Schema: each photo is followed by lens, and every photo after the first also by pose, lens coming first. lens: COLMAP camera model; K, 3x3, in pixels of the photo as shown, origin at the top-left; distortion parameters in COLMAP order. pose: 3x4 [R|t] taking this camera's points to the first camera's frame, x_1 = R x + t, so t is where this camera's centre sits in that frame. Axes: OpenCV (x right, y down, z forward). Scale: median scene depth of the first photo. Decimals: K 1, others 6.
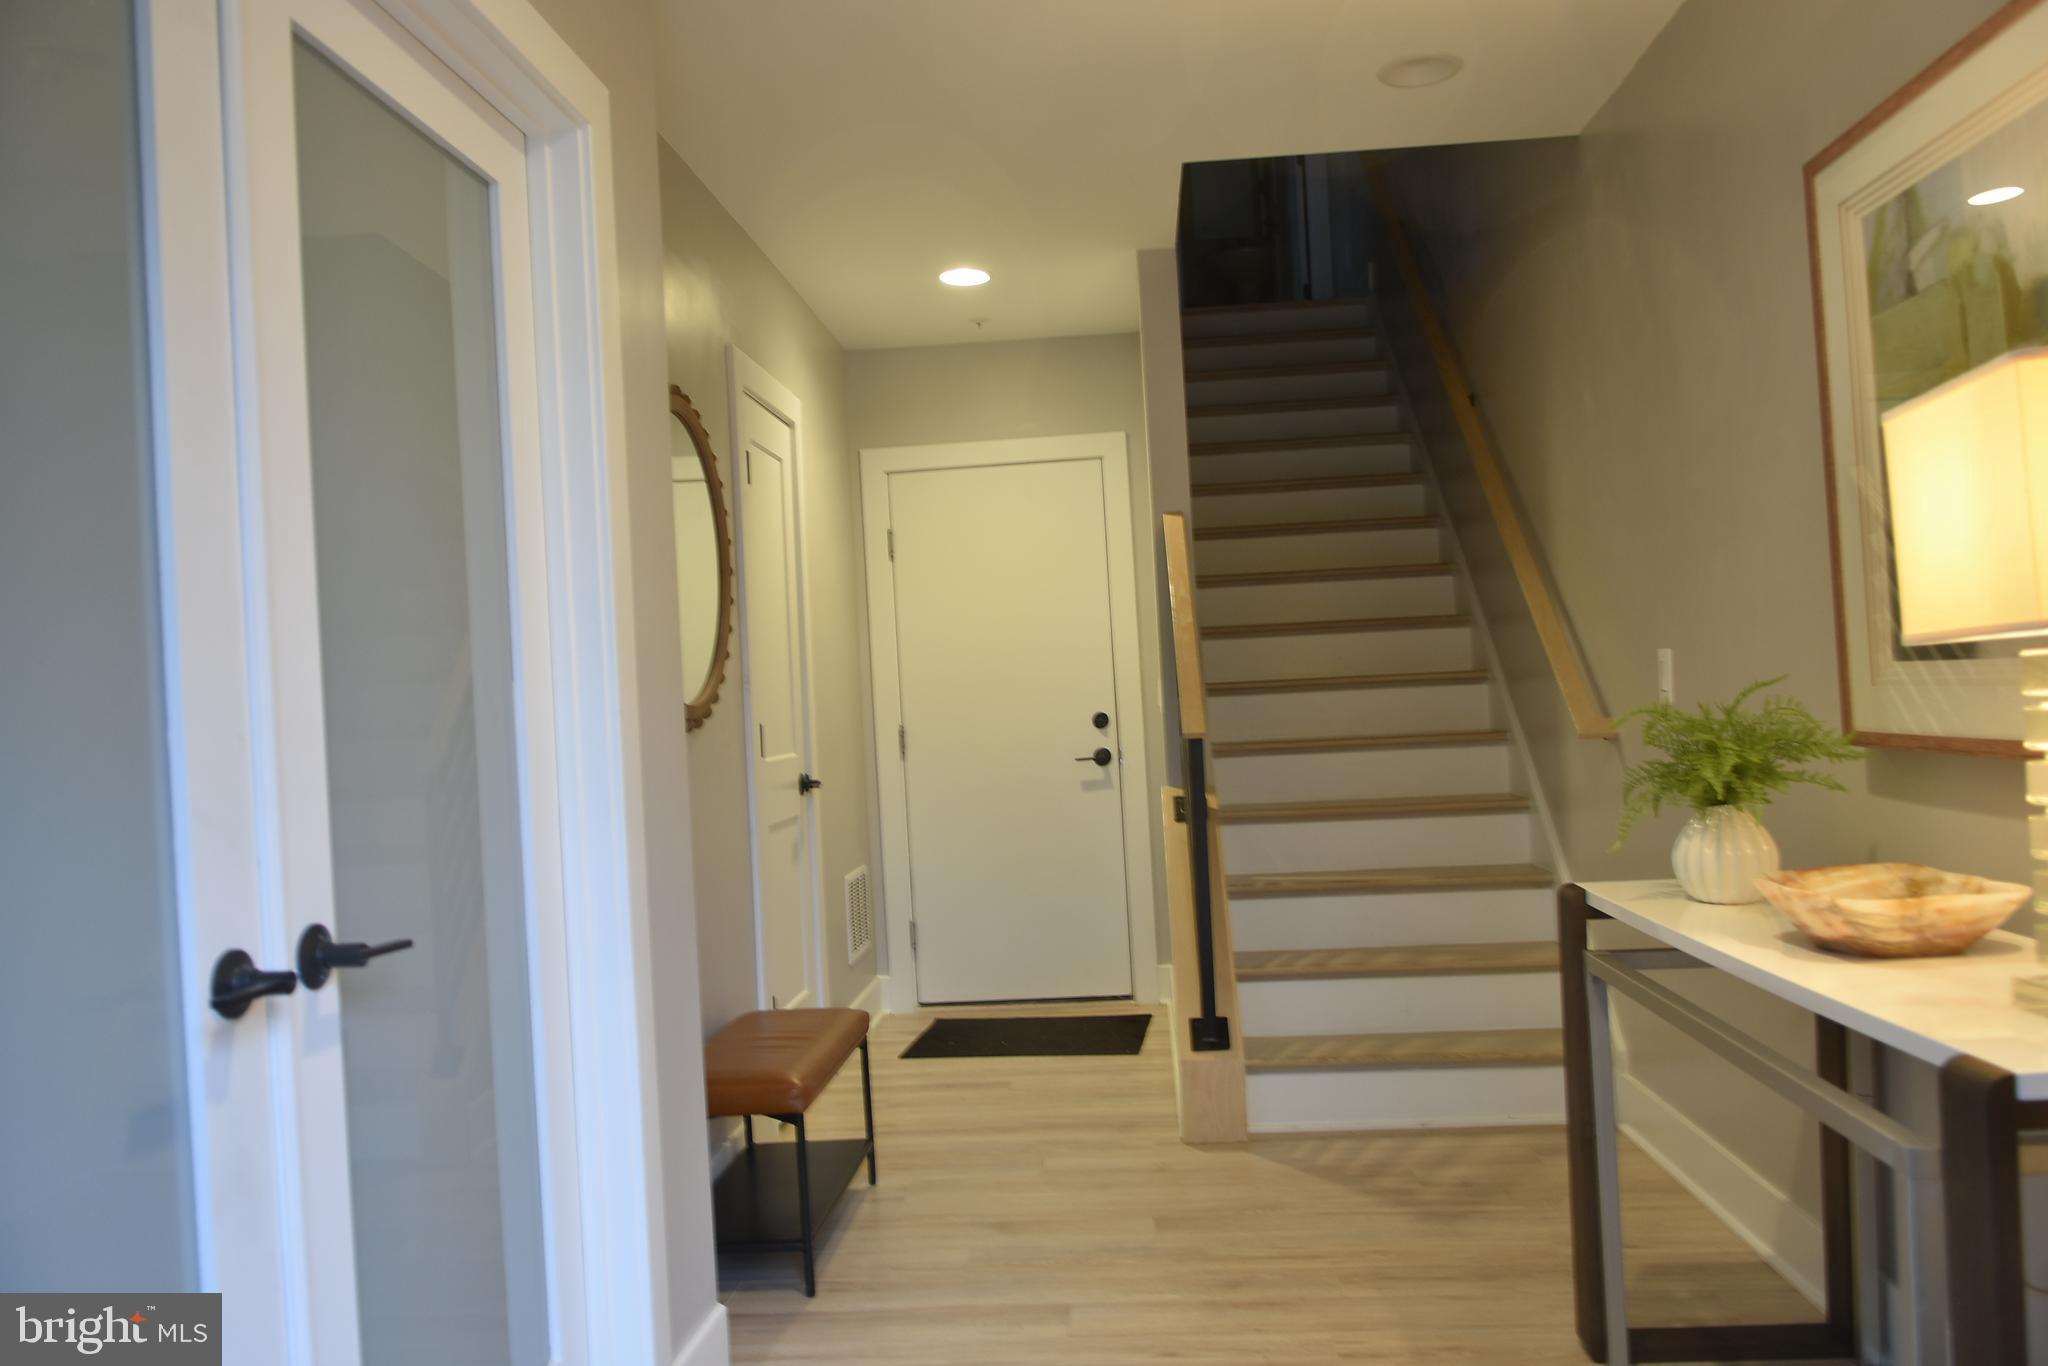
lens RADIAL K [[1484.4, 0, 1022.7], [0, 1484.4, 684.2], [0, 0, 1]] dist [-0.014295, -0.004044]
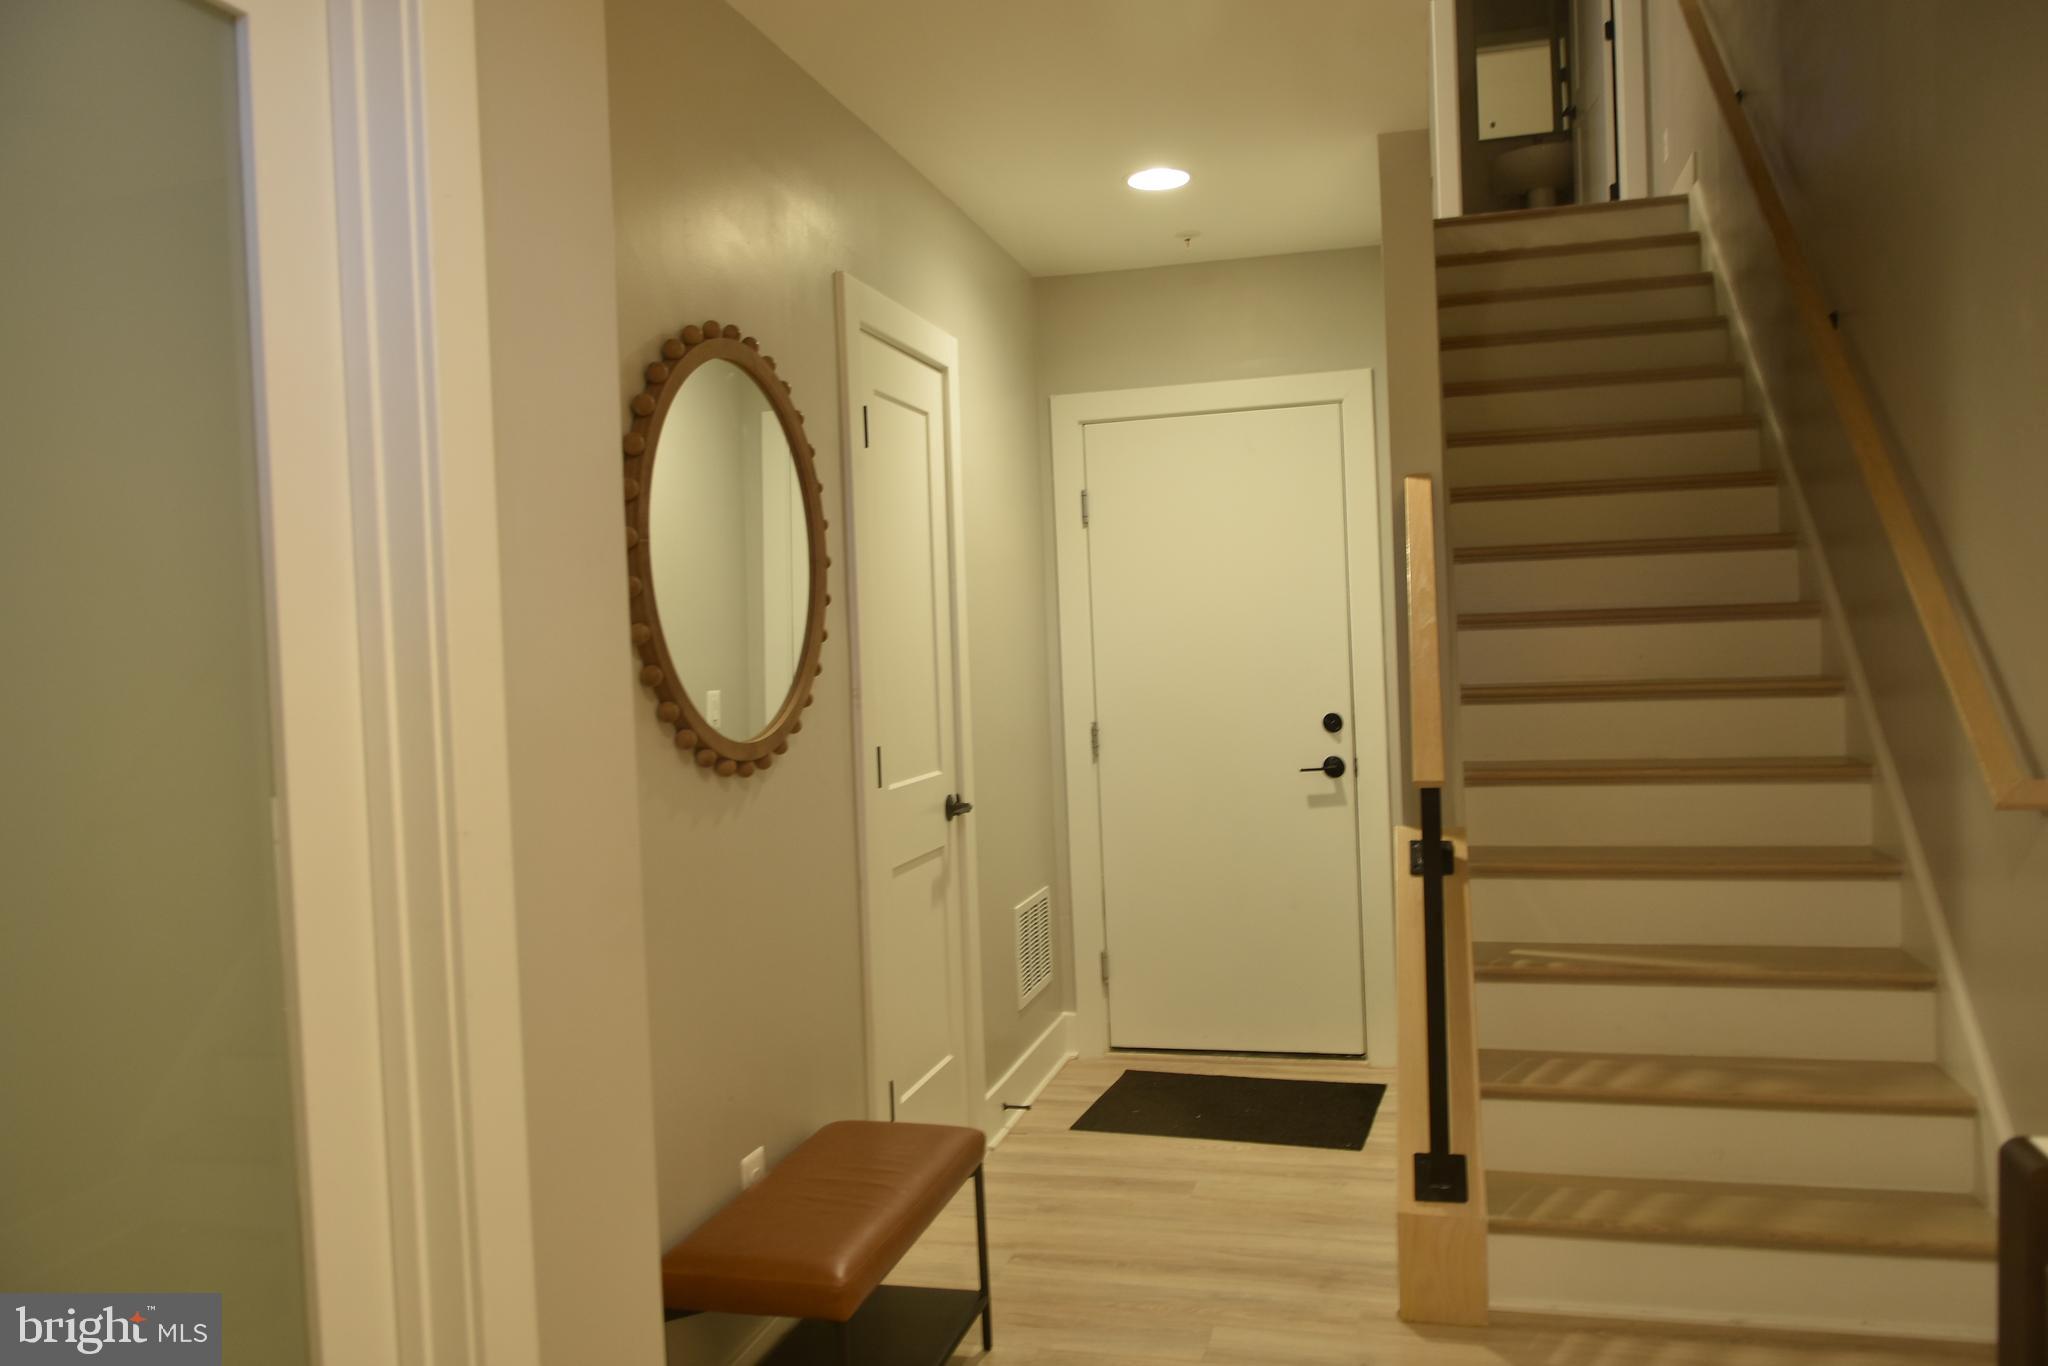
lens RADIAL K [[1484.4, 0, 1034.2], [0, 1484.4, 686.0], [0, 0, 1]] dist [-0.014295, -0.004044]
pose [[0.983637, 0.018847, -0.179176, 0.048249], [-0.010820, 0.998898, 0.045668, -0.041419], [0.179839, -0.042982, 0.982757, 0.211962]]
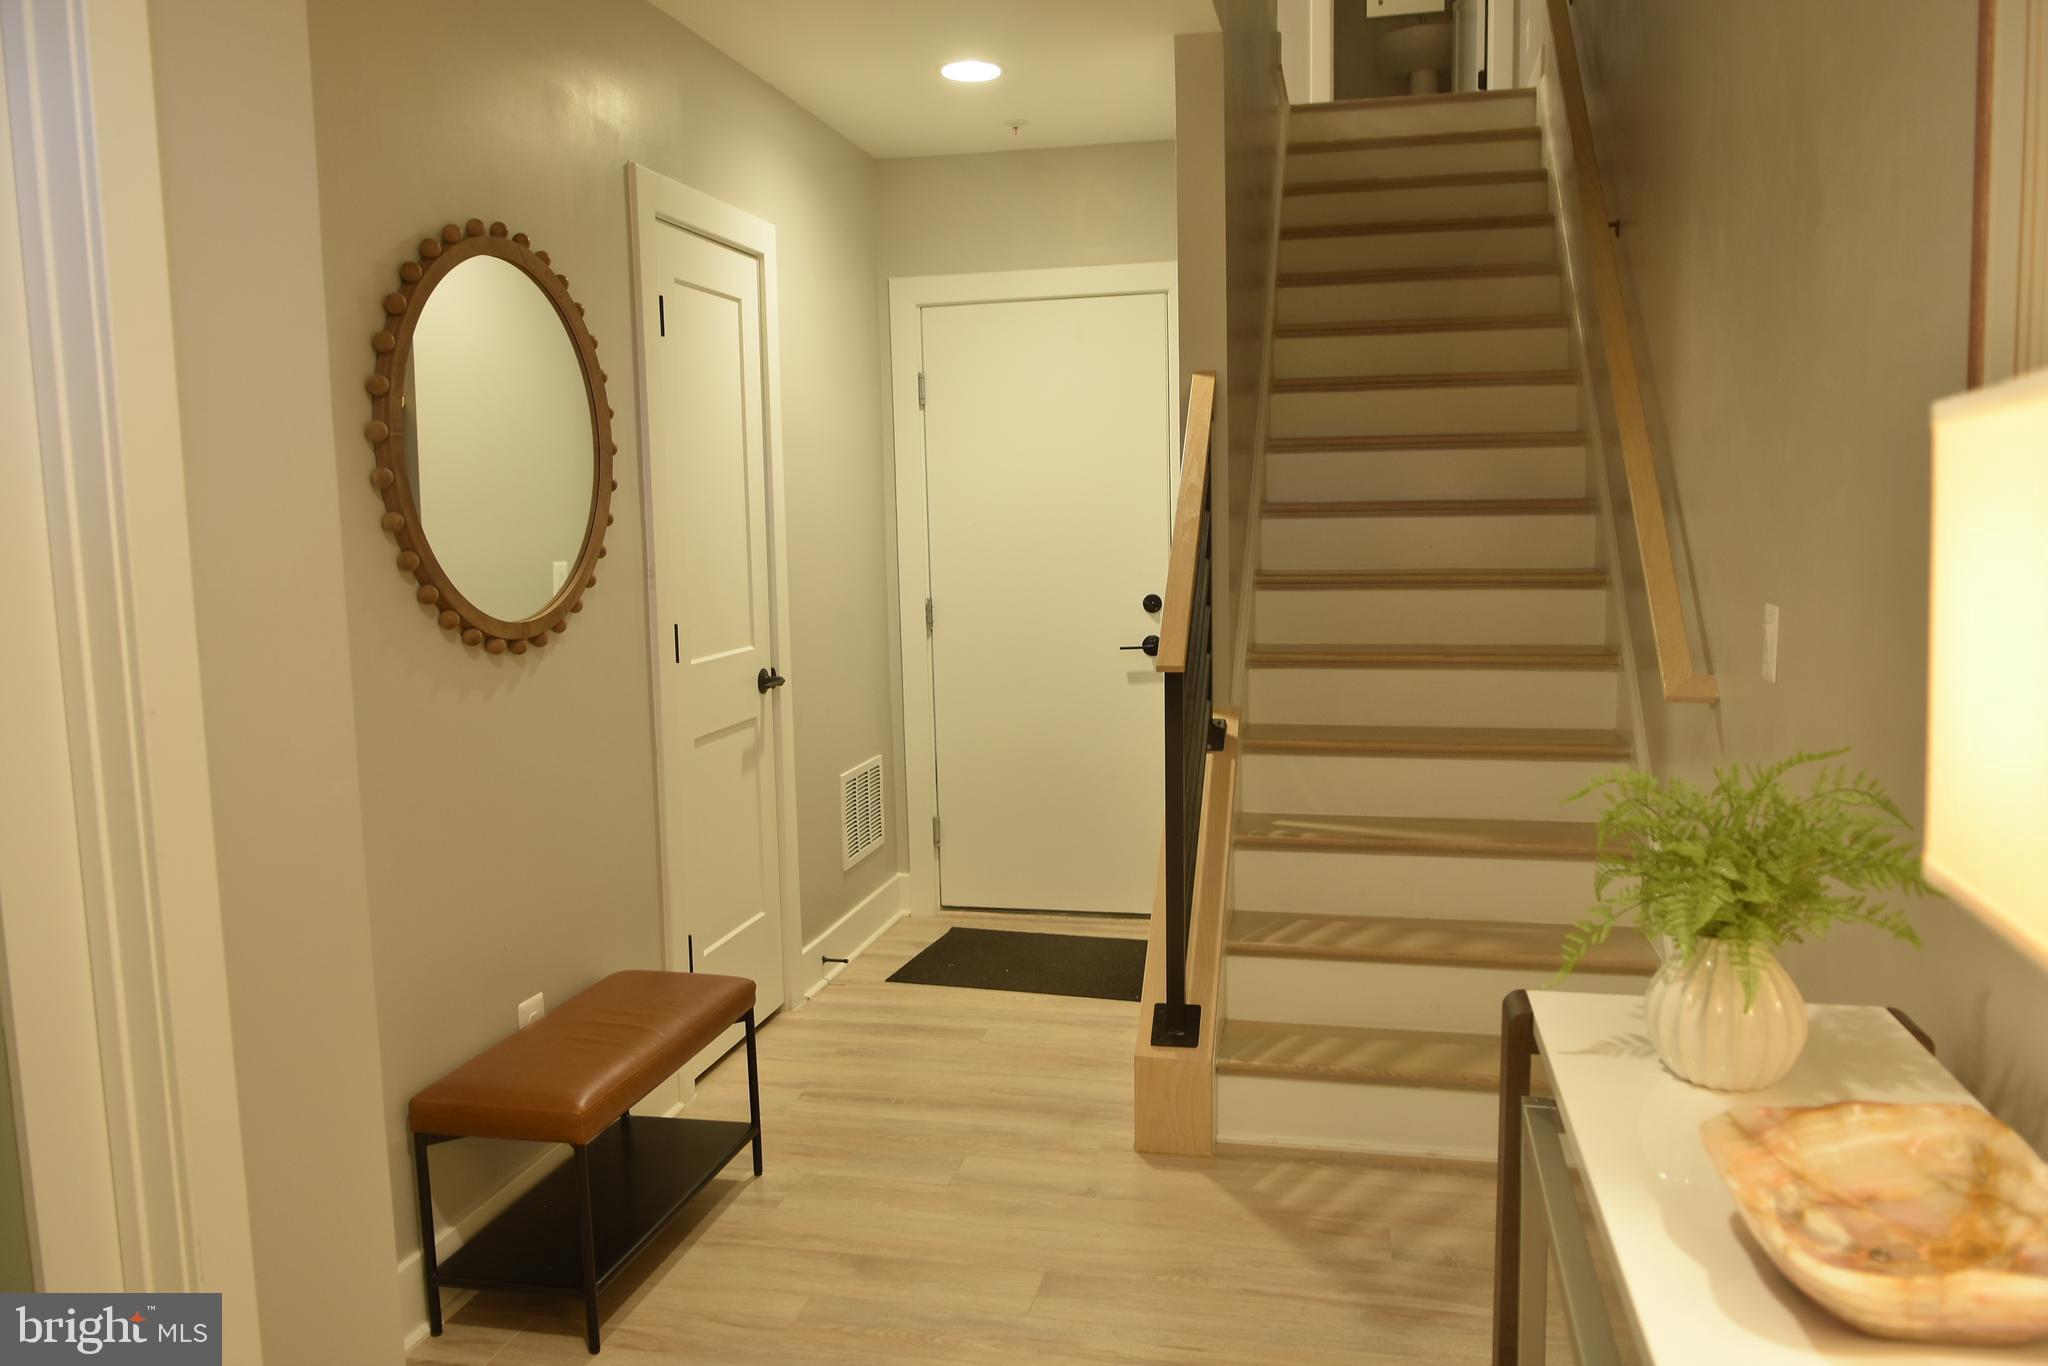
lens RADIAL K [[1484.4, 0, 1033.2], [0, 1484.4, 681.3], [0, 0, 1]] dist [-0.014295, -0.004044]
pose [[0.989276, 0.048605, -0.137733, 0.137726], [-0.030204, 0.990701, 0.132663, -0.056517], [0.142900, -0.127081, 0.981545, 0.179701]]
